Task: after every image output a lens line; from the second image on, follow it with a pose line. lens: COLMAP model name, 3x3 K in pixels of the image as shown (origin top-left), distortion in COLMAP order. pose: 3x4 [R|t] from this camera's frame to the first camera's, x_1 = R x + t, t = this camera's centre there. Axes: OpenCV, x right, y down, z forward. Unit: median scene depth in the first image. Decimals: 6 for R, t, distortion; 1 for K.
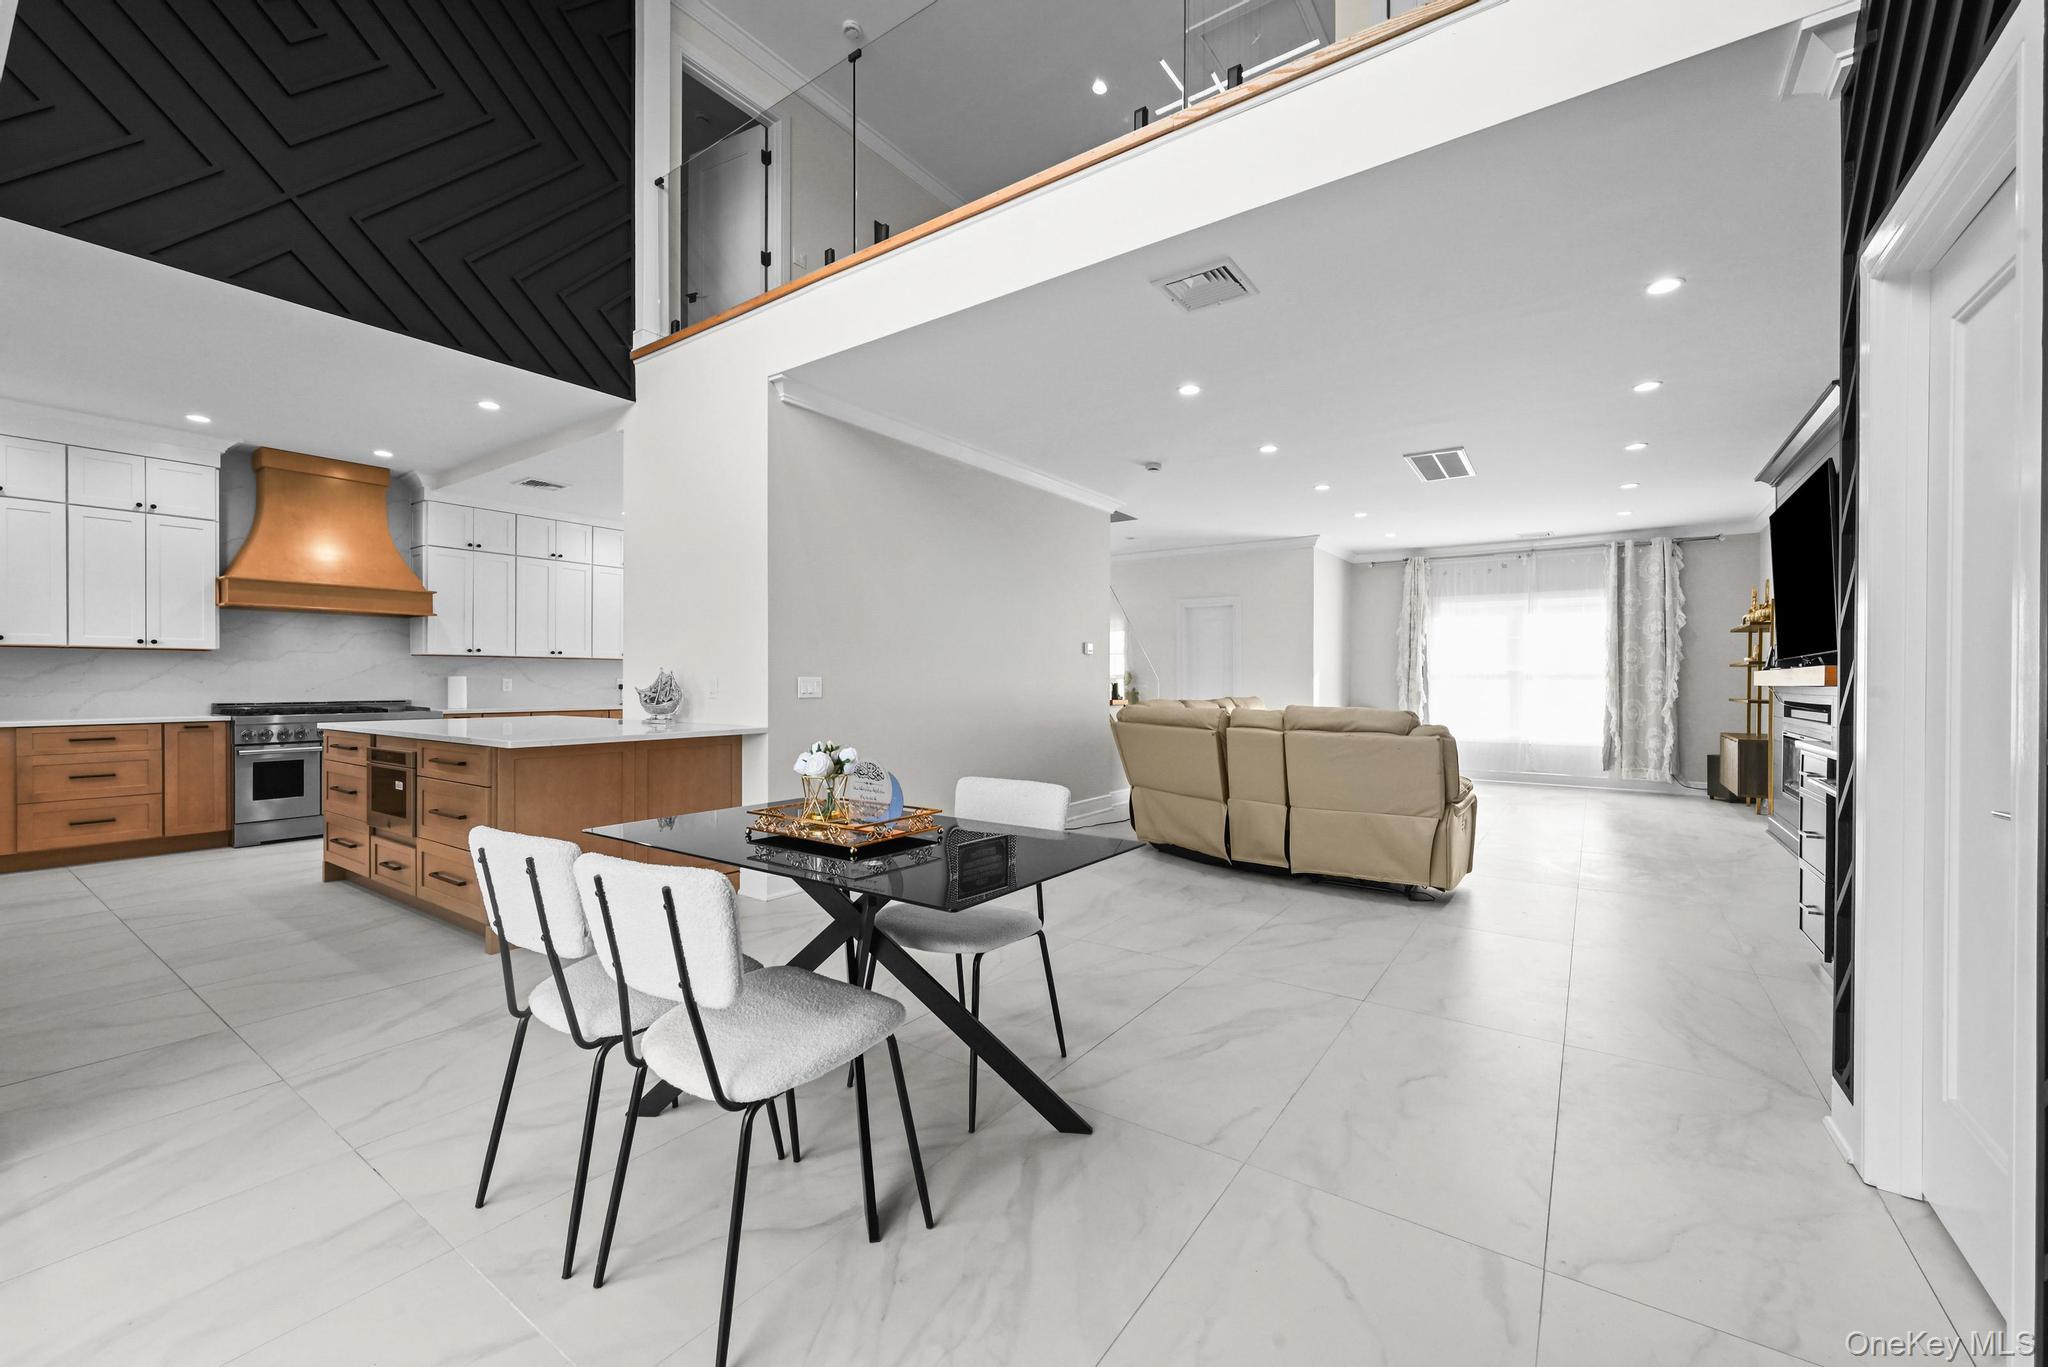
lens RADIAL K [[807.8, 0, 1026.3], [0, 807.8, 681.5], [0, 0, 1]] dist [0.001010, 0.000447]
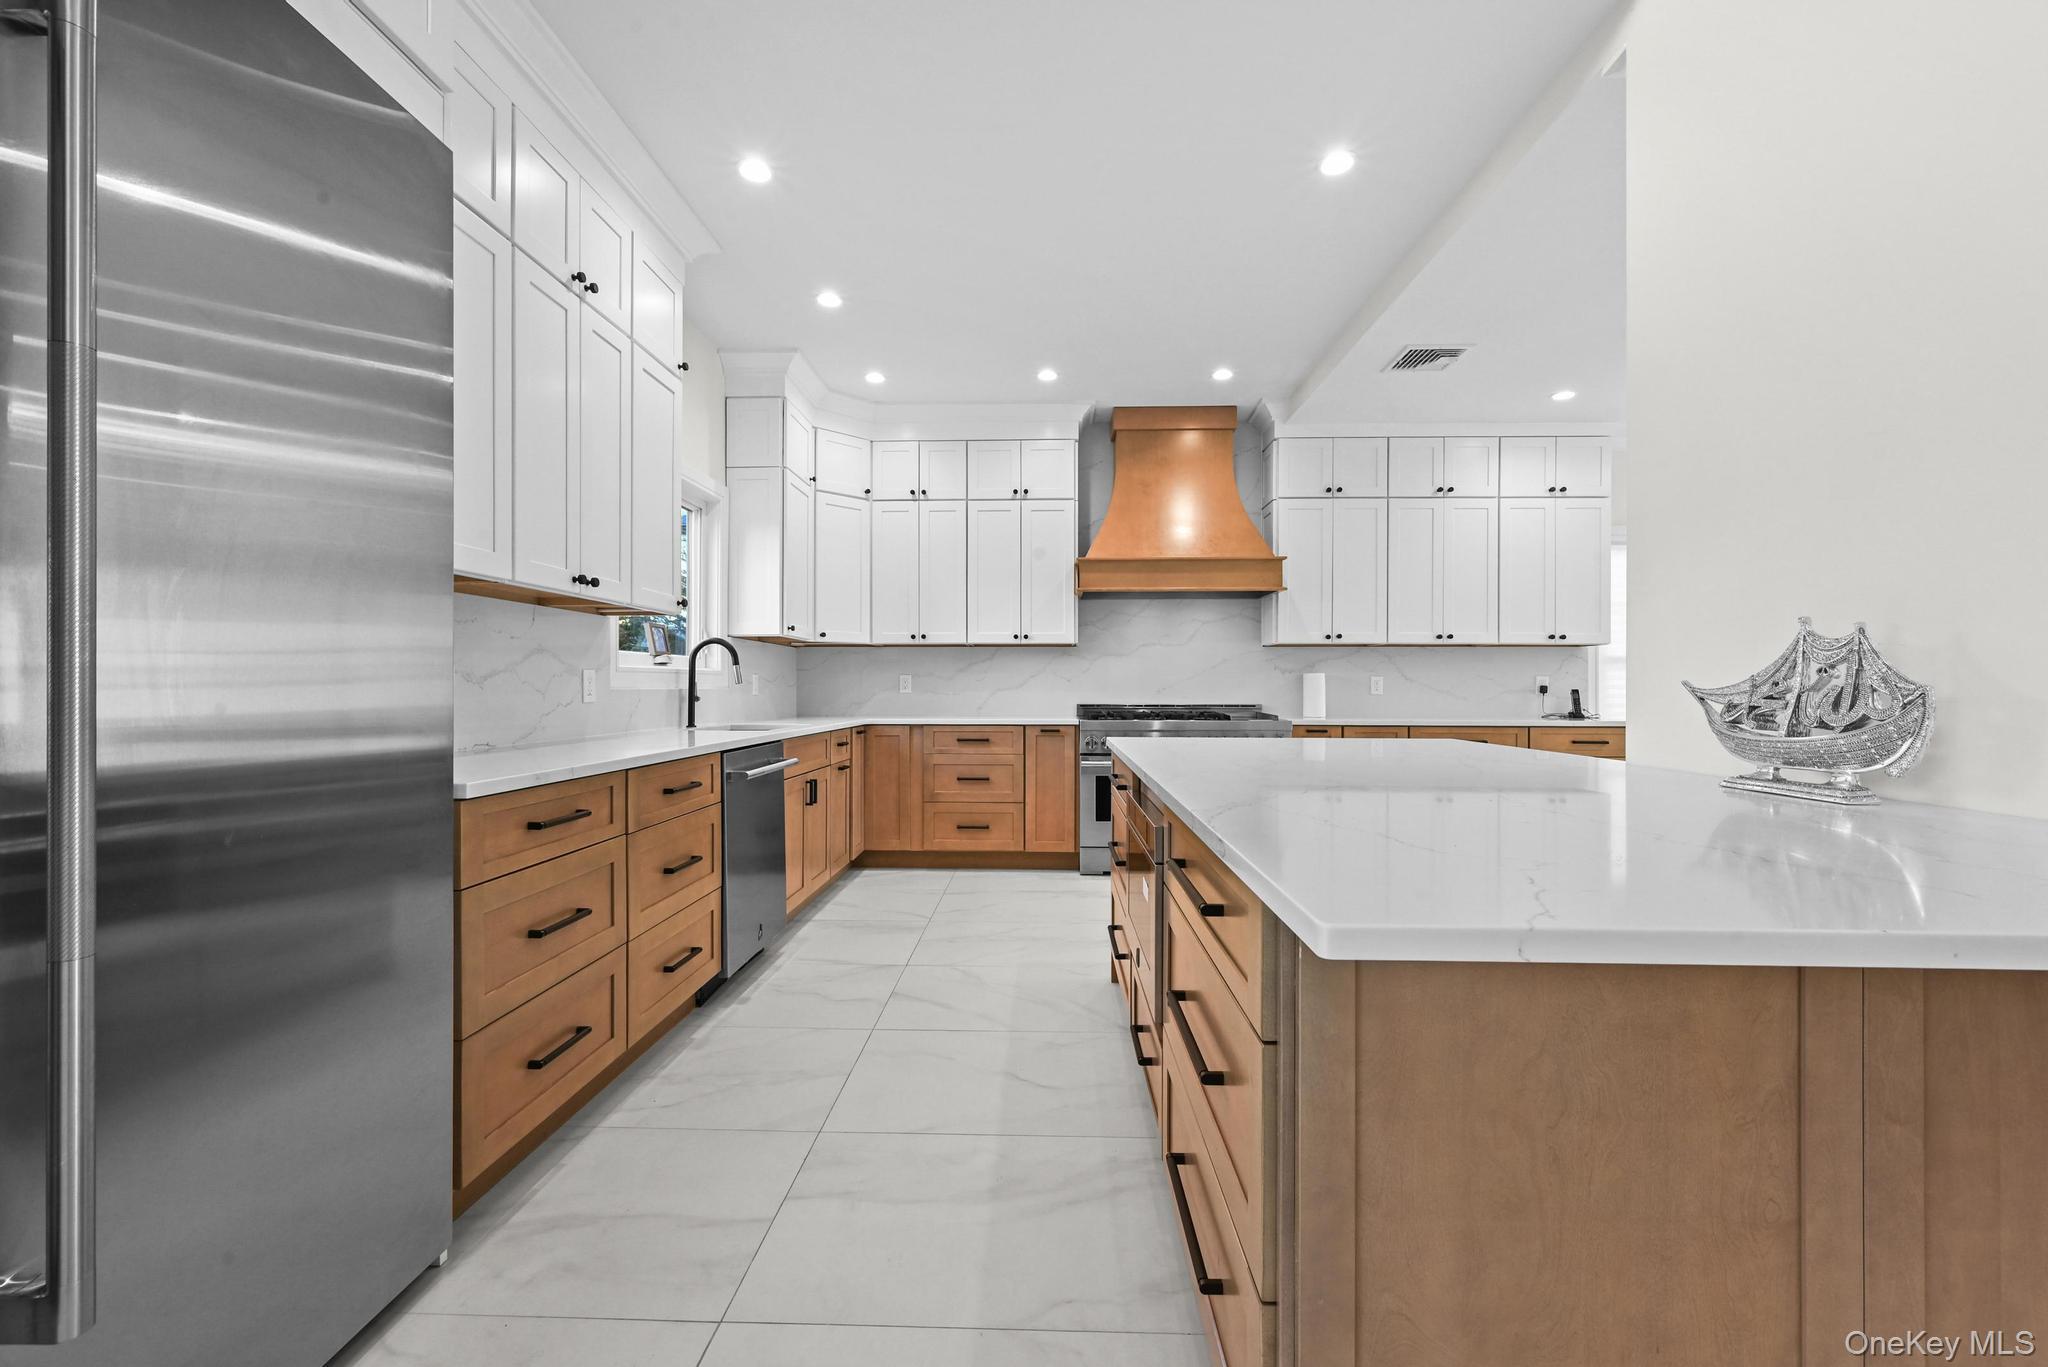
lens RADIAL K [[807.8, 0, 1026.3], [0, 807.8, 681.5], [0, 0, 1]] dist [0.001010, 0.000447]
pose [[0.548217, -0.004803, -0.836323, -0.288979], [-0.002132, 0.999972, -0.007140, 0.008539], [0.836334, 0.005697, 0.548191, 0.469057]]
